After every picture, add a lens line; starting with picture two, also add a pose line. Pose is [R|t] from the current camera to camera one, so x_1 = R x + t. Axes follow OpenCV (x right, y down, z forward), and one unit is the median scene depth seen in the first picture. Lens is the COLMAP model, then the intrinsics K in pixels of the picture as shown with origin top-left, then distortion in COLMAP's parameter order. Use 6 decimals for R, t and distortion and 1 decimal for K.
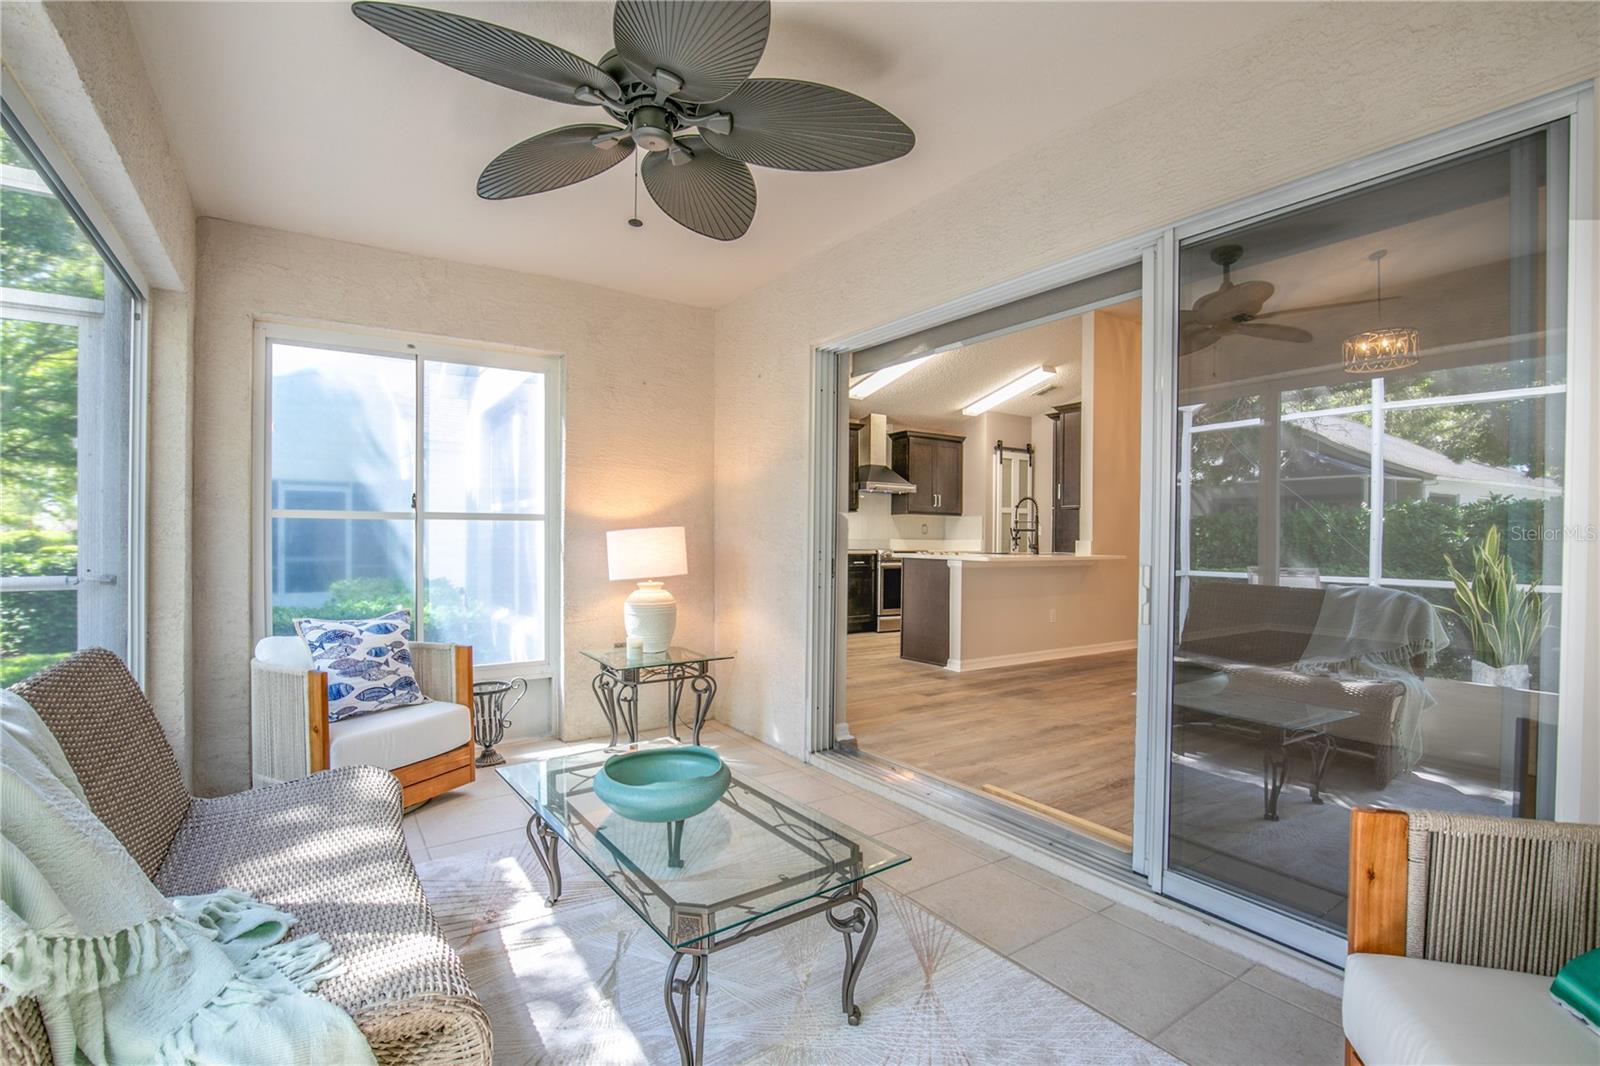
lens RADIAL K [[732.5, 0, 809.1], [0, 732.5, 539.0], [0, 0, 1]] dist [-0.020157, 0.000006]
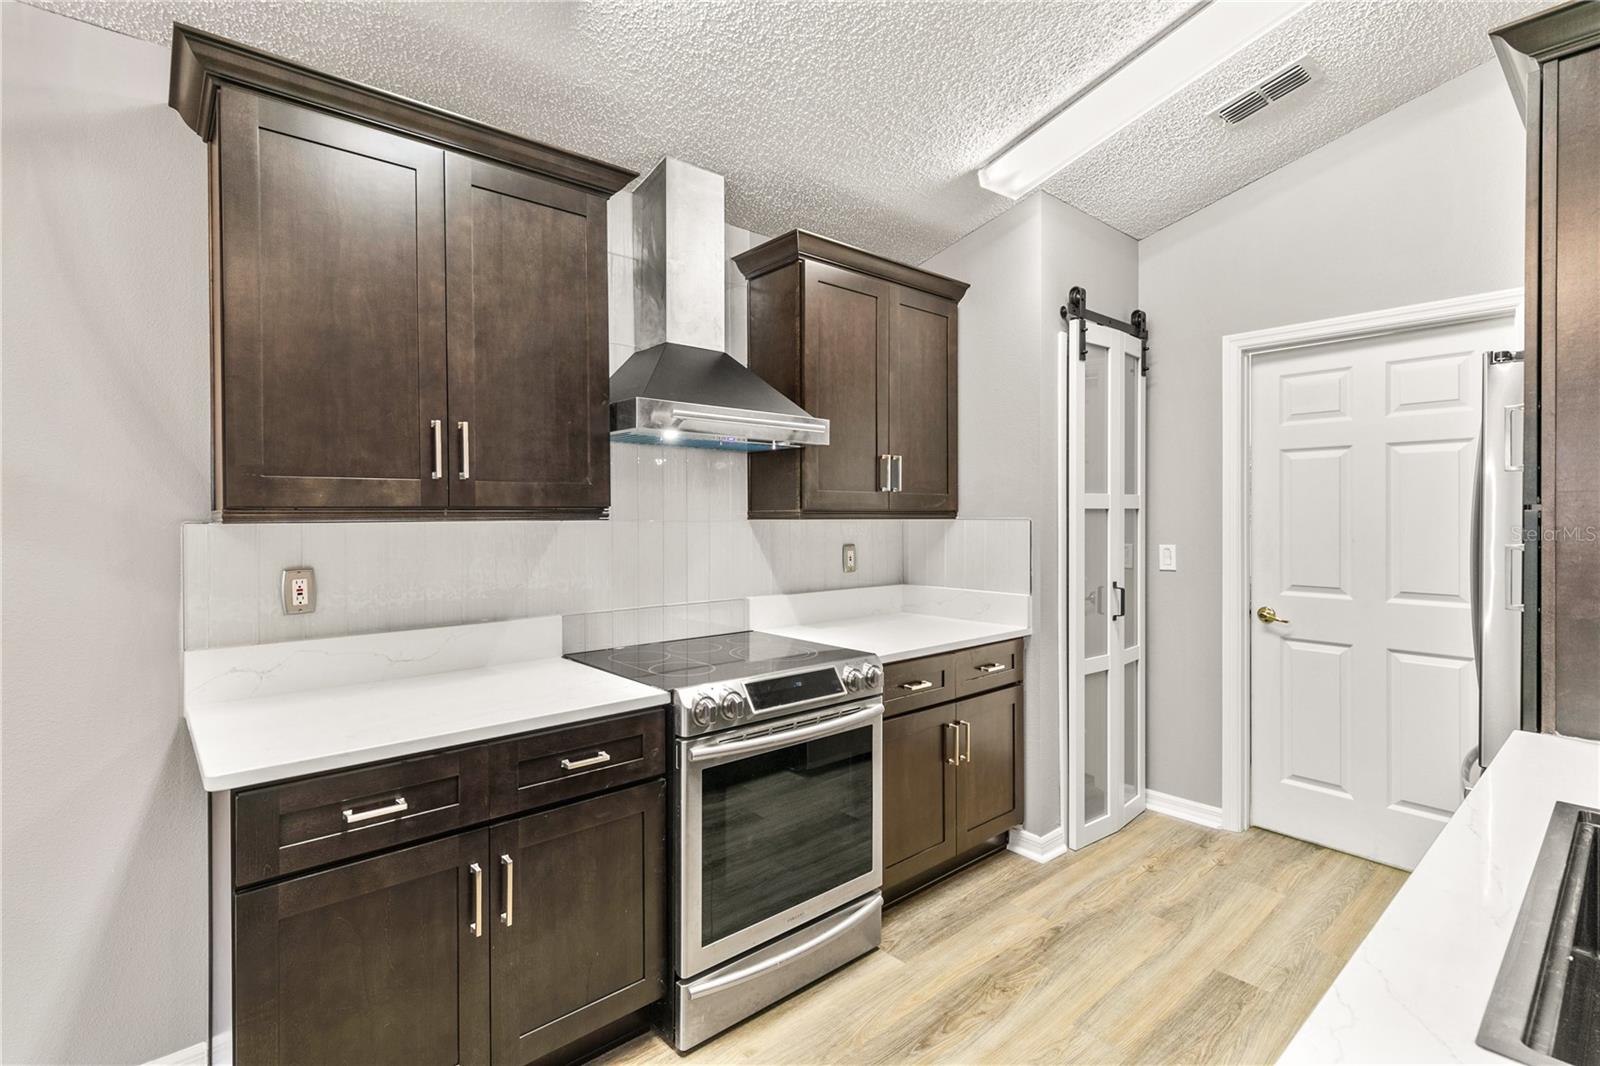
lens RADIAL K [[750.5, 0, 751.8], [0, 750.5, 516.9], [0, 0, 1]] dist [0.004498, -0.000381]
pose [[0.996023, -0.011438, 0.088355, 0.087274], [0.011300, 0.999934, 0.002062, -0.035627], [-0.088373, -0.001055, 0.996087, 0.694961]]
